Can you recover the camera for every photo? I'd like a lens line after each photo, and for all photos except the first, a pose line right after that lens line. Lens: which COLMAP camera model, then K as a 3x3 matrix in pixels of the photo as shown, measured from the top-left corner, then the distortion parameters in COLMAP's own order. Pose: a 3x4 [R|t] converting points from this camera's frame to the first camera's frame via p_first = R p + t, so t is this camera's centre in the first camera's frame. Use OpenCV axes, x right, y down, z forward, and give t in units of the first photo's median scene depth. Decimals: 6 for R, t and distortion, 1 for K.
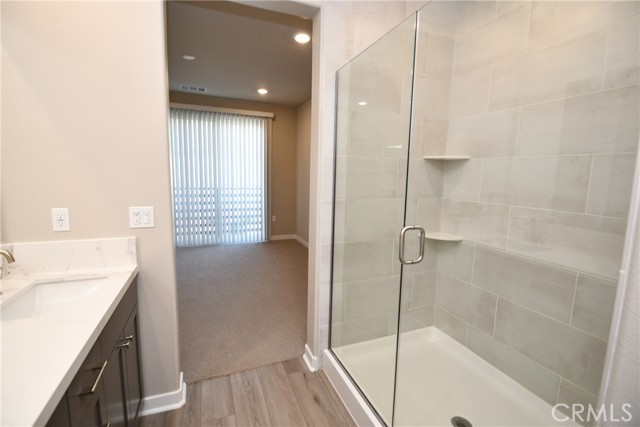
lens RADIAL K [[281.4, 0, 311.6], [0, 281.4, 213.0], [0, 0, 1]] dist [0.001147, -0.009164]
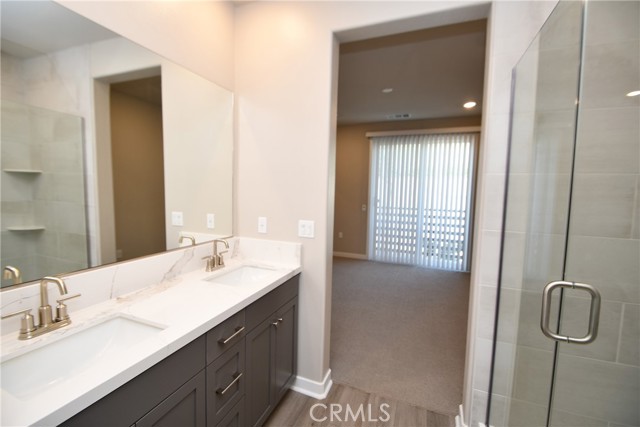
lens RADIAL K [[281.4, 0, 316.9], [0, 281.4, 211.4], [0, 0, 1]] dist [0.001147, -0.009164]
pose [[0.719717, 0.052347, -0.692291, 0.212327], [-0.104294, 0.993990, -0.033266, -0.018584], [0.686389, 0.096144, 0.720851, 0.076452]]
